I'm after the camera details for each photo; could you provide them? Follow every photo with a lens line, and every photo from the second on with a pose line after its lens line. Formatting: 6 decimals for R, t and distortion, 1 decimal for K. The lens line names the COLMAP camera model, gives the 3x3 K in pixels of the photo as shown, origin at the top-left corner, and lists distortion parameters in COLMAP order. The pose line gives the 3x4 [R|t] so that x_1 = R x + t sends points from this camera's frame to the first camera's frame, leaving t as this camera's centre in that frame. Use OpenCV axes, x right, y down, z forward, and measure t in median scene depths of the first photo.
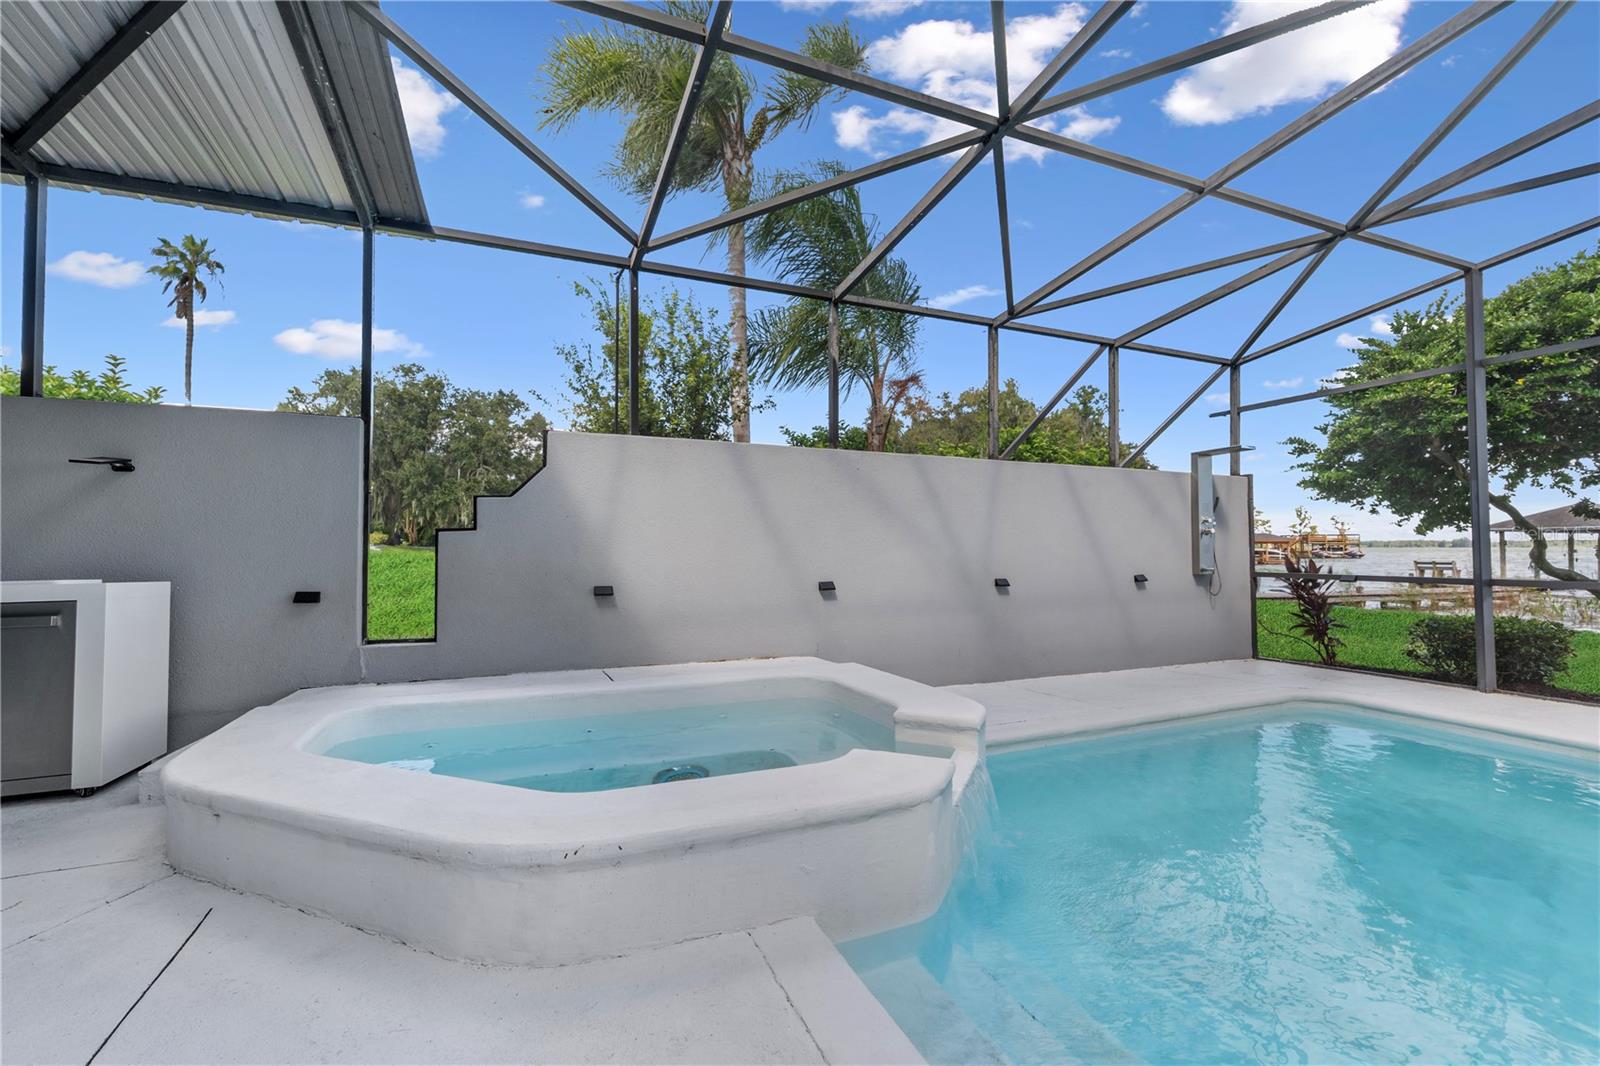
lens RADIAL K [[665.1, 0, 800.0], [0, 665.1, 533.0], [0, 0, 1]] dist [-0.020097, 0.000077]
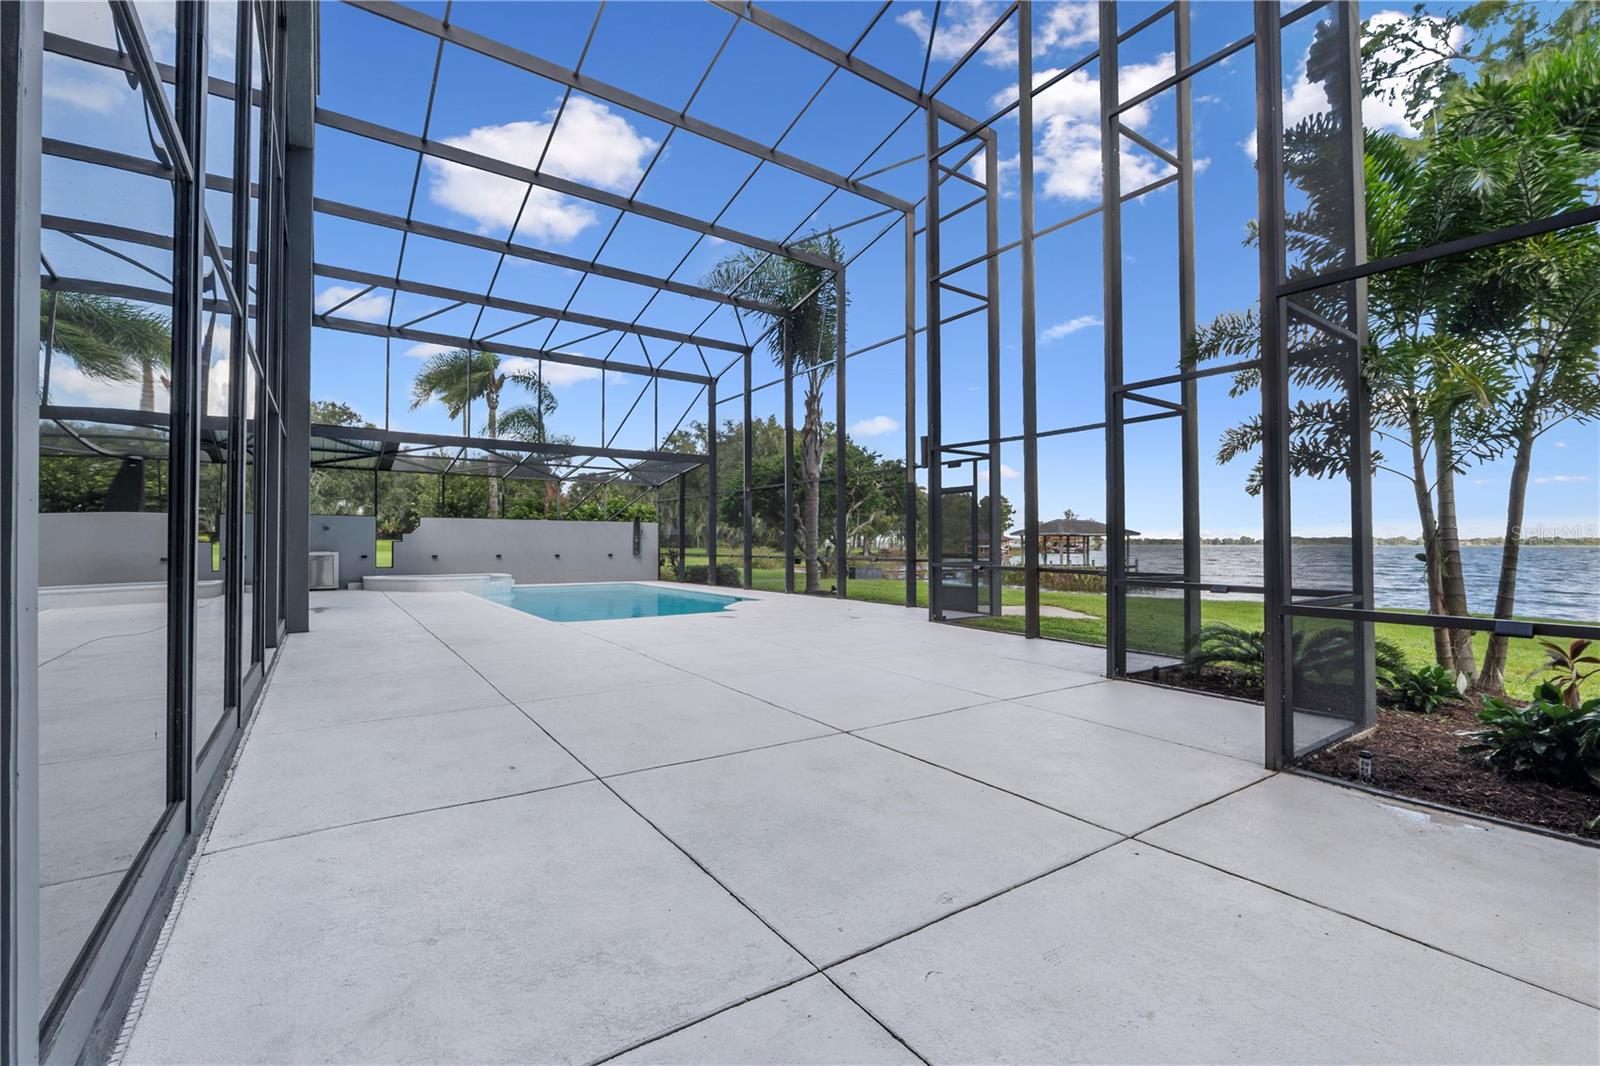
lens RADIAL K [[665.1, 0, 800.0], [0, 665.1, 533.0], [0, 0, 1]] dist [-0.020097, 0.000077]
pose [[0.976151, 0.003650, 0.217061, 0.675446], [-0.004873, 0.999975, 0.005100, -0.058247], [-0.217037, -0.006036, 0.976145, -2.299900]]
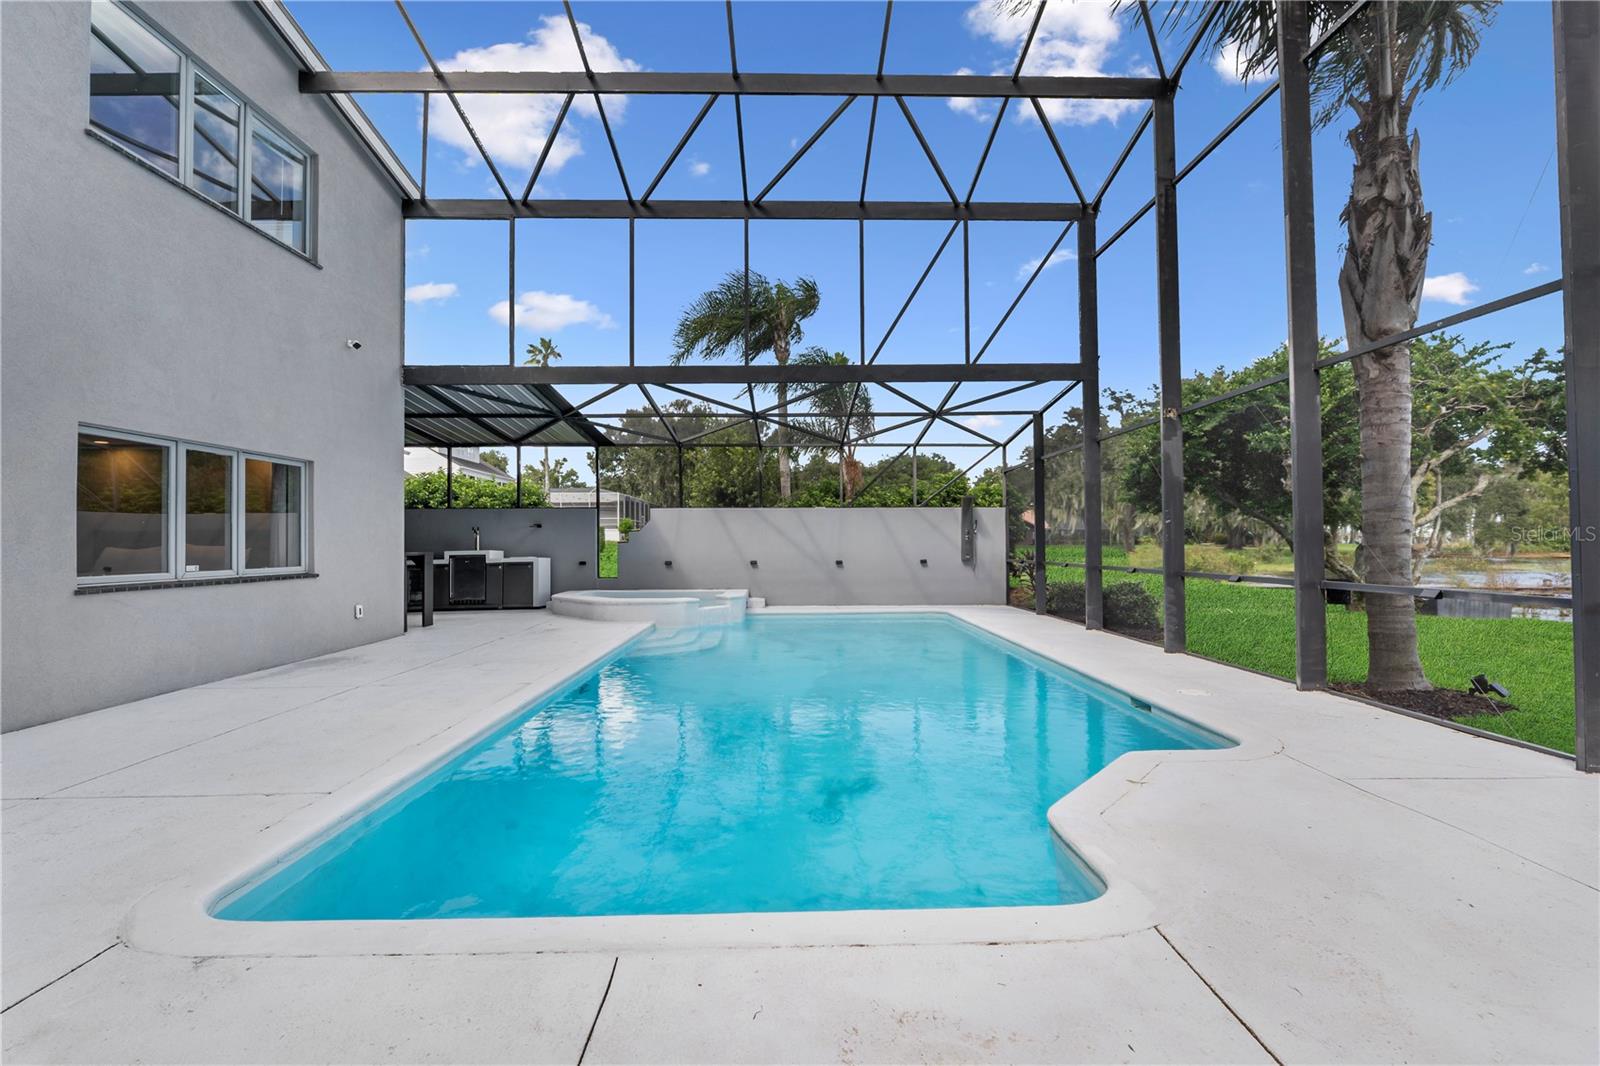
lens RADIAL K [[665.1, 0, 800.0], [0, 665.1, 533.0], [0, 0, 1]] dist [-0.020097, 0.000077]
pose [[0.926933, -0.011888, -0.375038, 0.874939], [0.015649, 0.999853, 0.006983, -0.035848], [0.374900, -0.012342, 0.926983, -0.973002]]
